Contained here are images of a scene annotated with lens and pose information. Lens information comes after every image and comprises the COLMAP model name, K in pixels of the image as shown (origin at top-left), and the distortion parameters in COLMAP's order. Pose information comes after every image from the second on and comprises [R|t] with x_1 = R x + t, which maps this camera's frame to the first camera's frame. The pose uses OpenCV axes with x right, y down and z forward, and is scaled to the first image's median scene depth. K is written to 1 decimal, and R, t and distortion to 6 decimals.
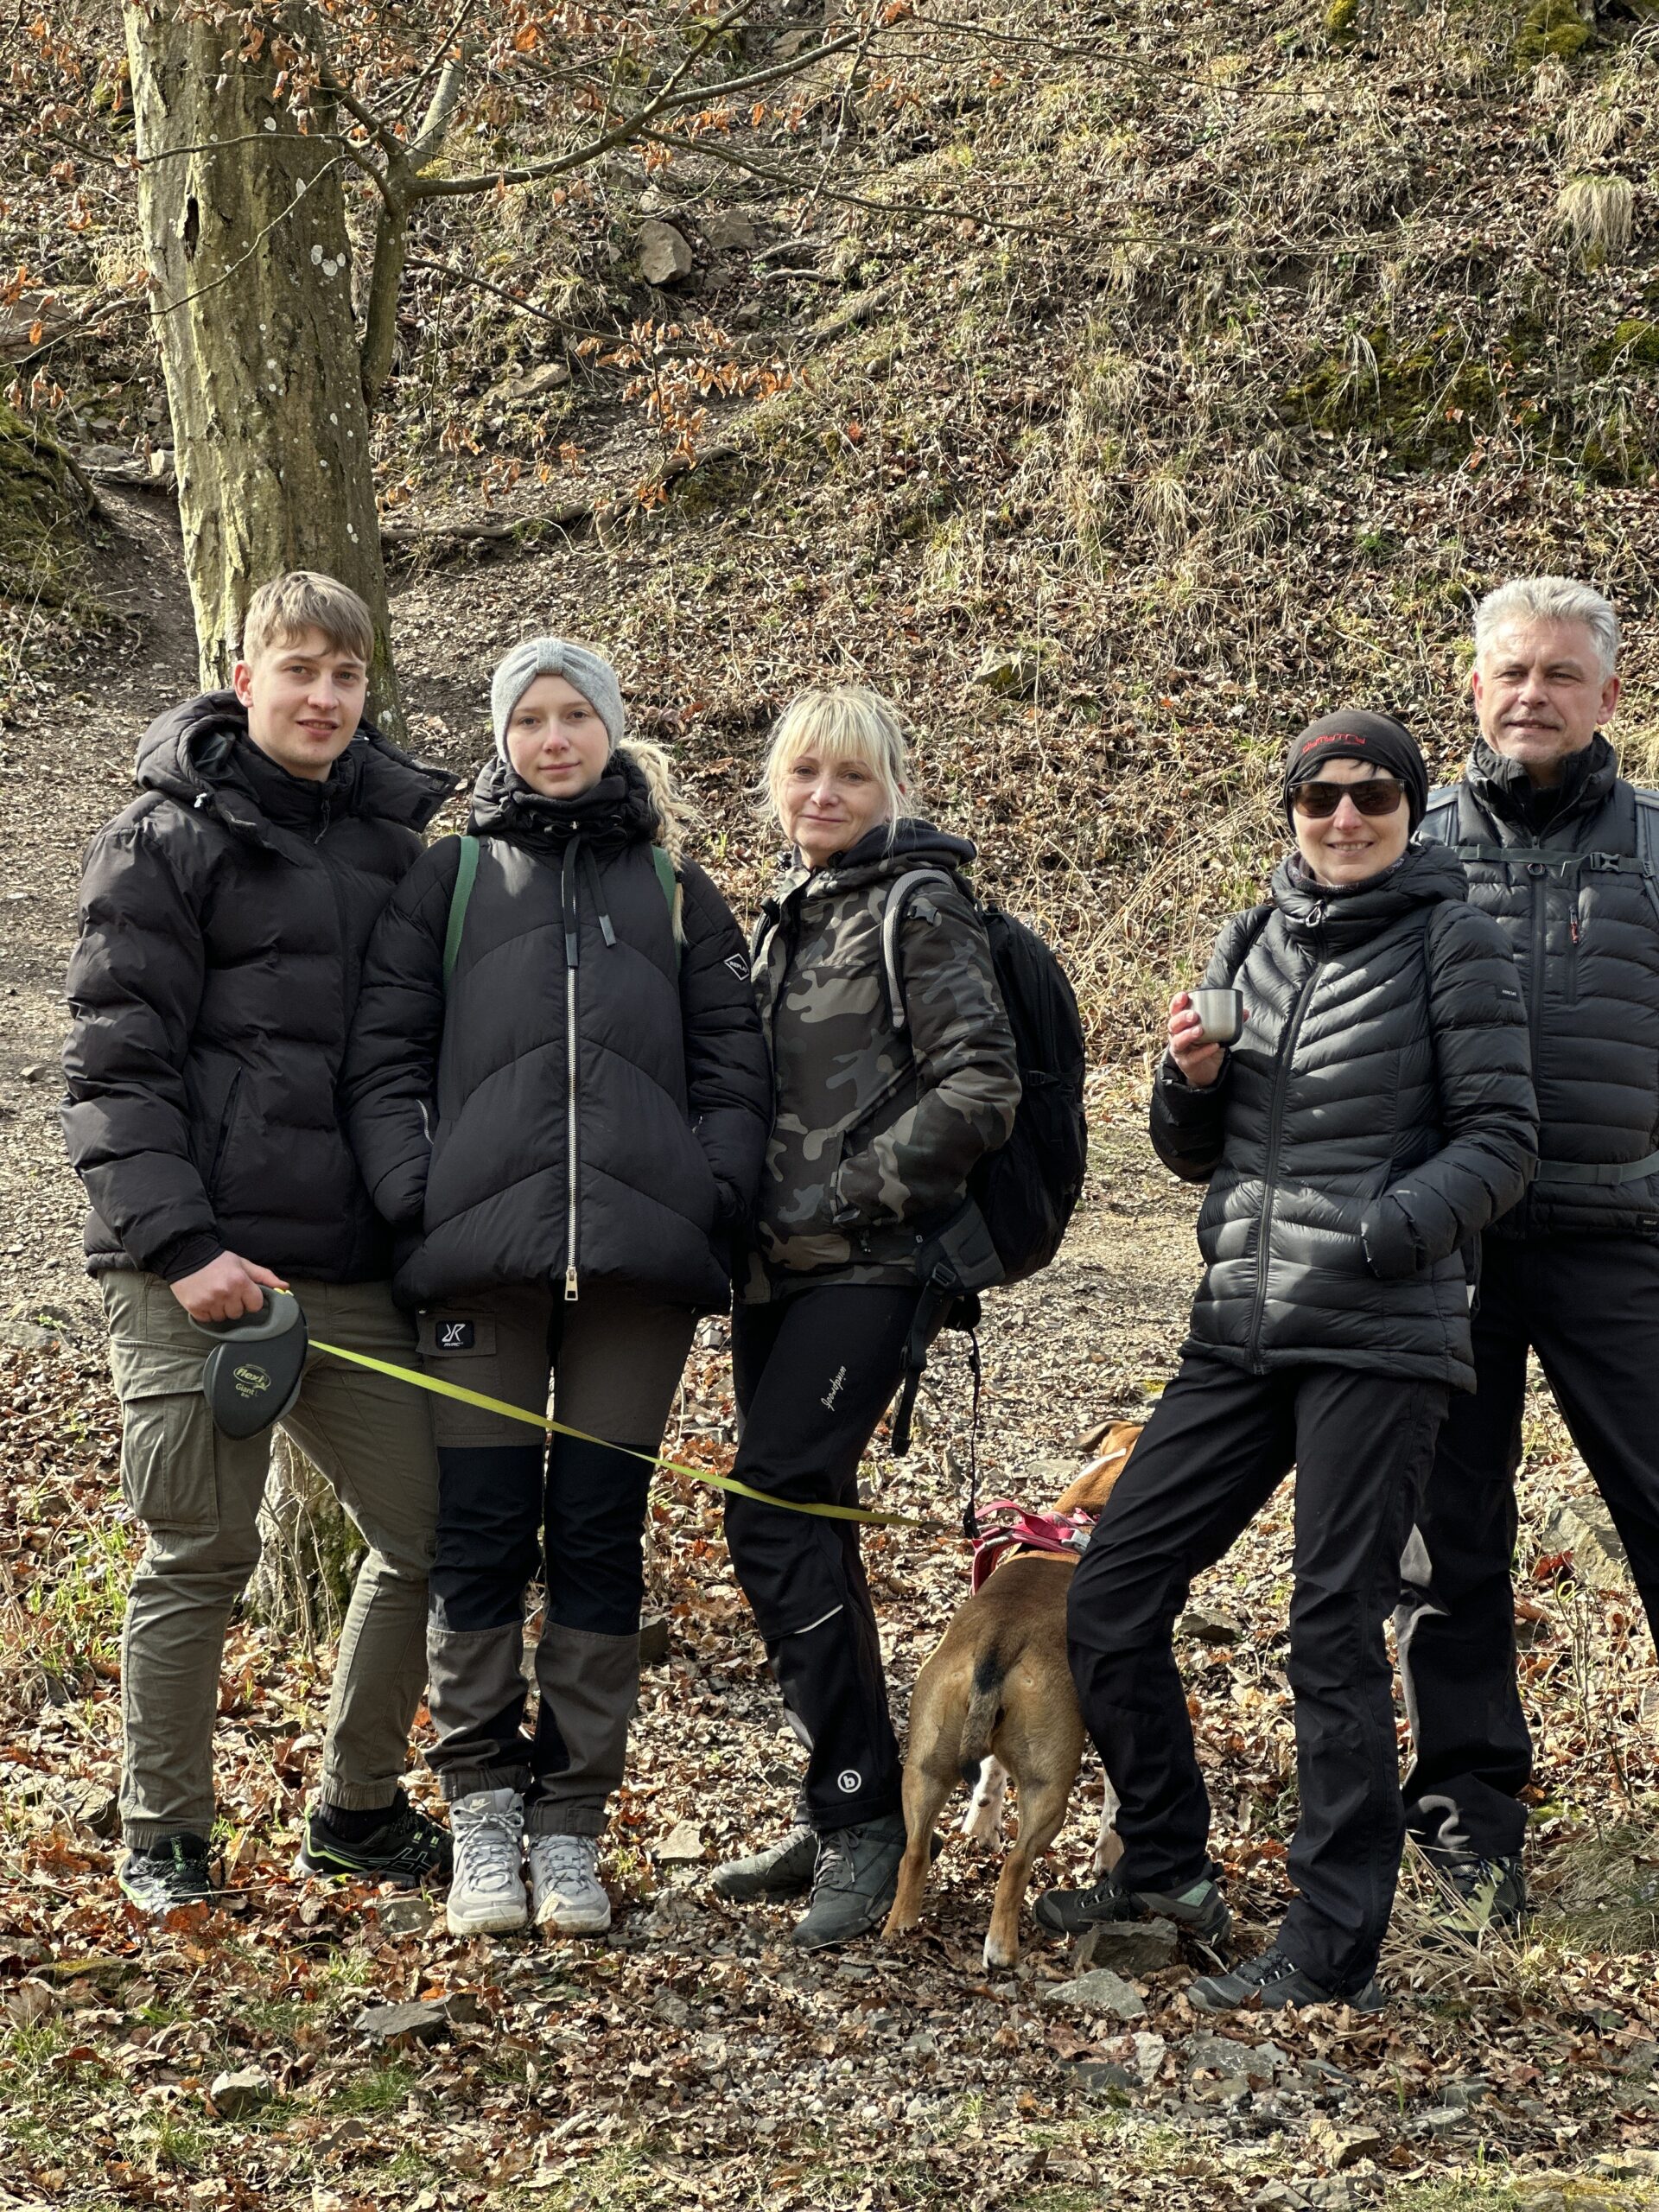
lens RADIAL K [[4916.0, 0, 829.5], [0, 4916.0, 1106.0], [0, 0, 1]] dist [0.158007, 0.388932]
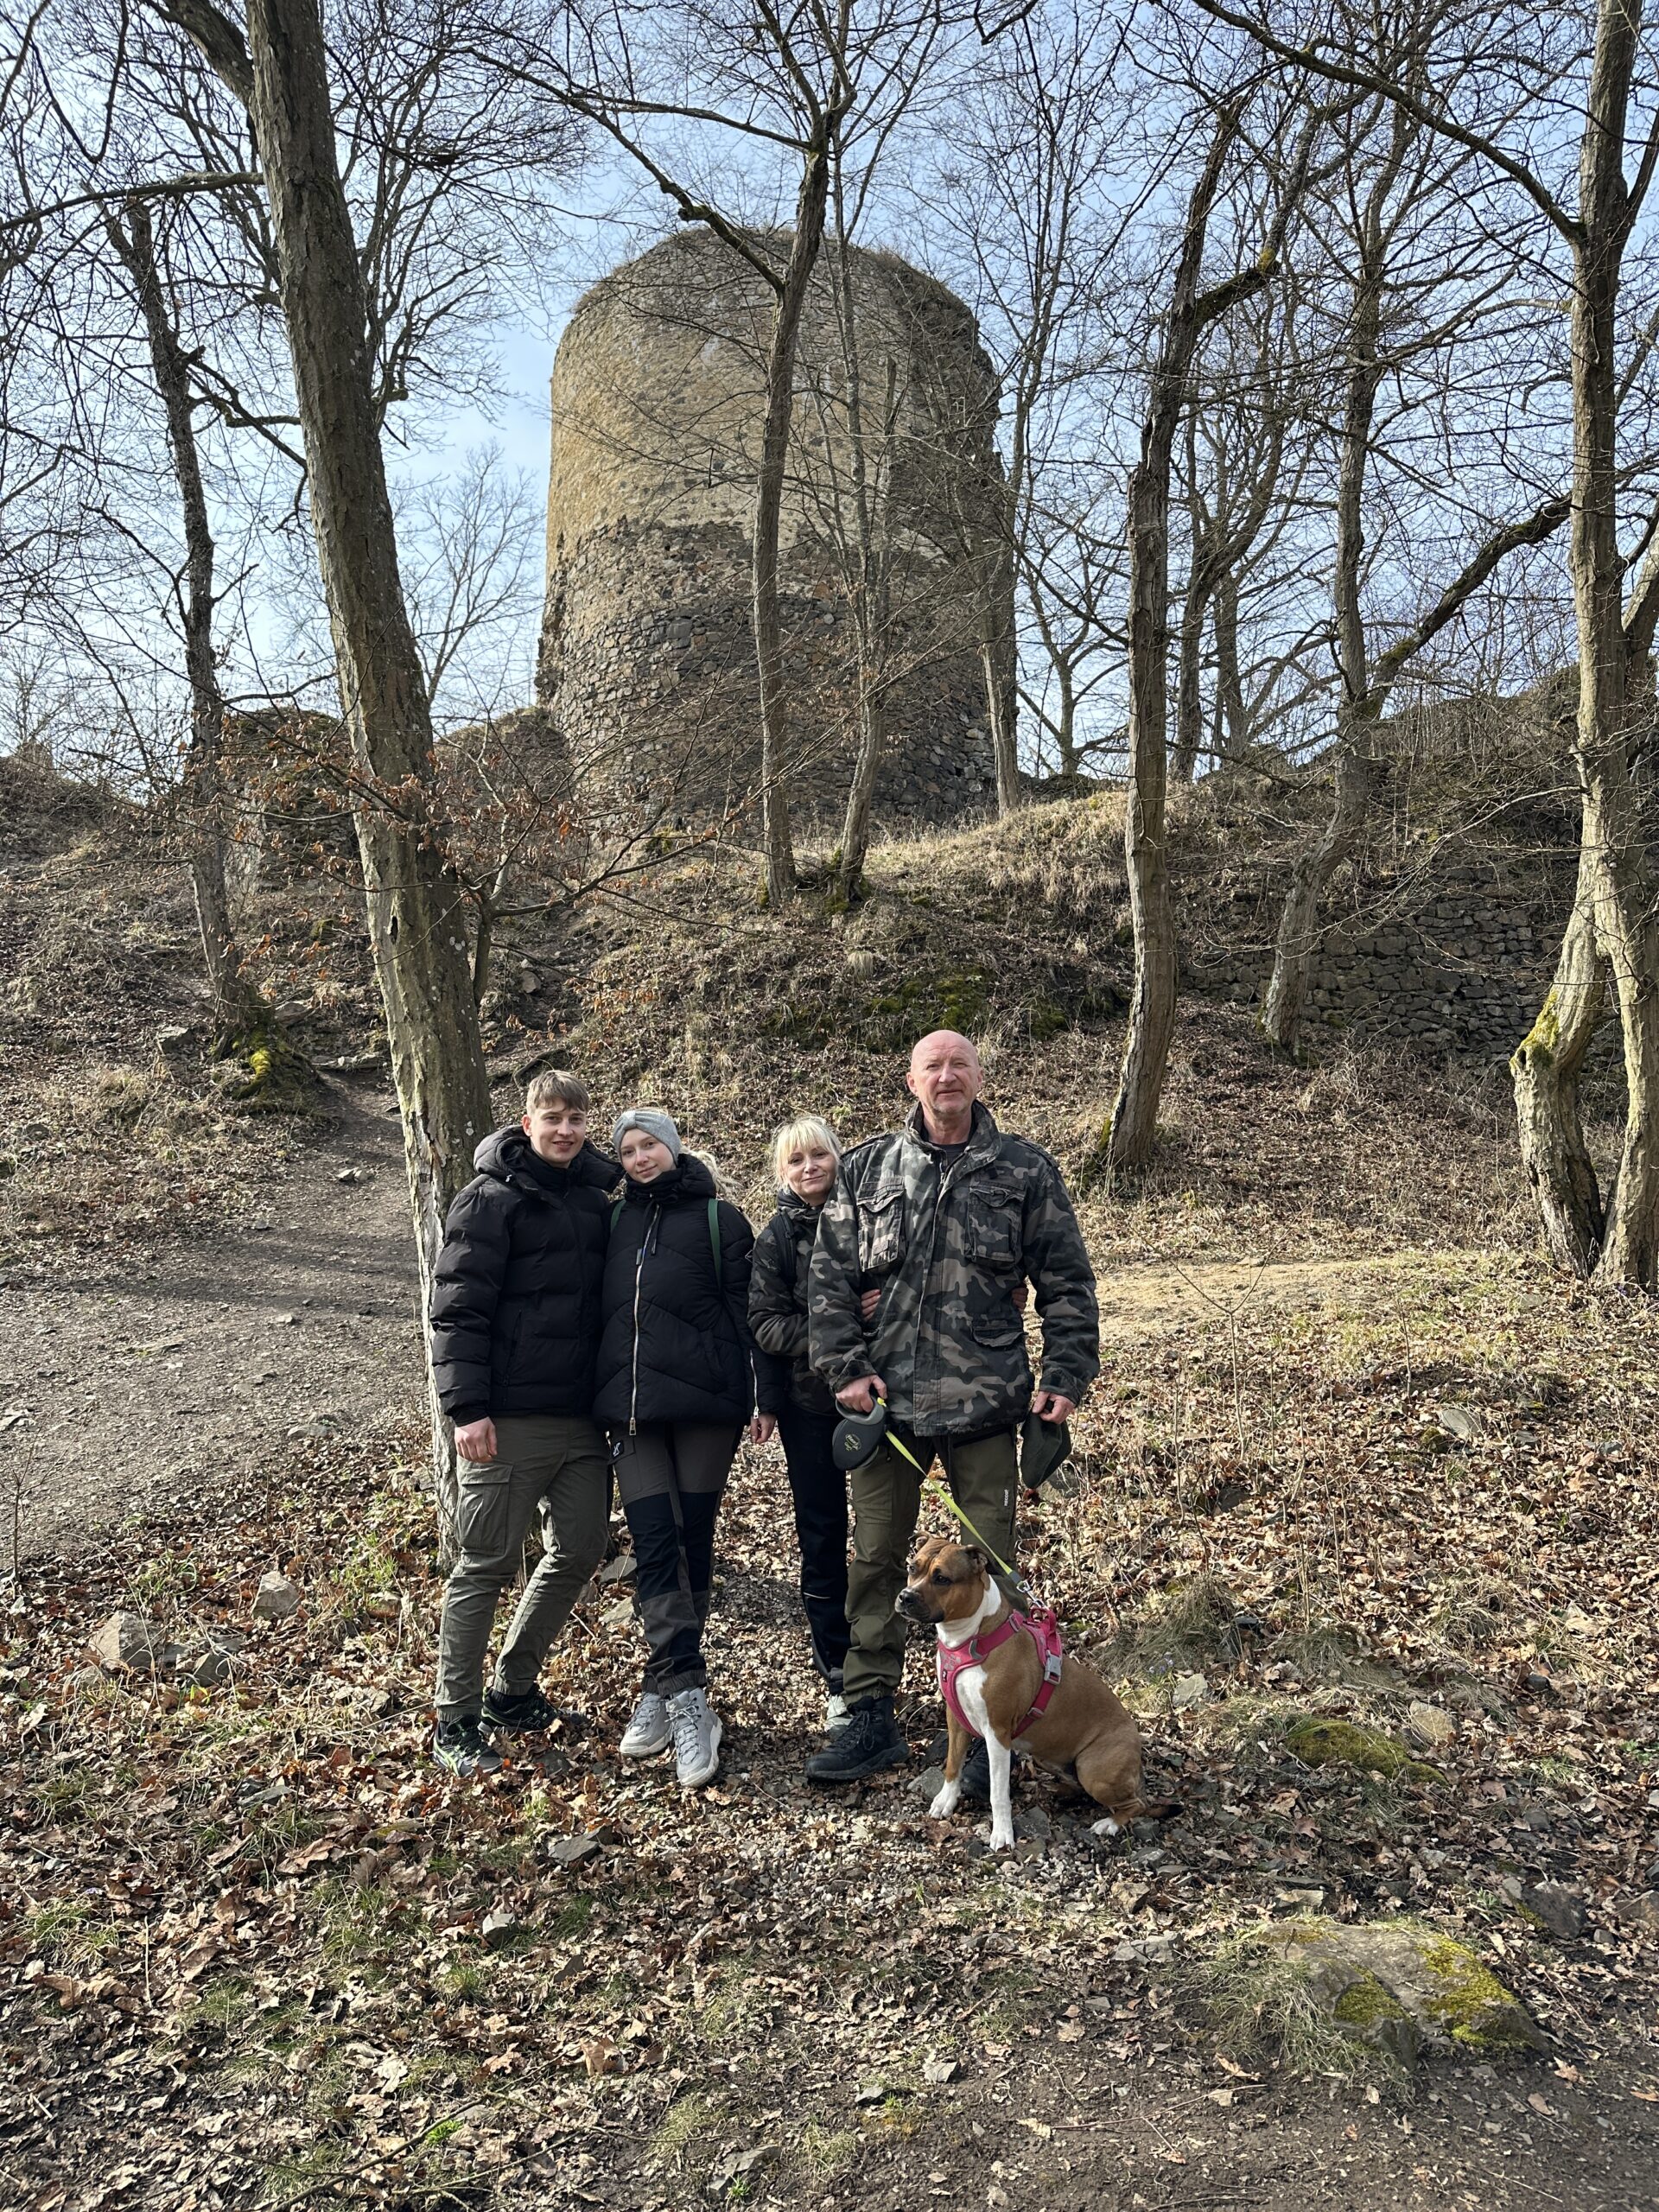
lens RADIAL K [[1536.7, 0, 846.2], [0, 1536.7, 1109.5], [0, 0, 1]] dist [0.113950, -0.189158]
pose [[0.980986, -0.036194, 0.190672, -0.042595], [0.055253, 0.993885, -0.095607, -0.012355], [-0.186045, 0.104324, 0.976987, 0.188551]]
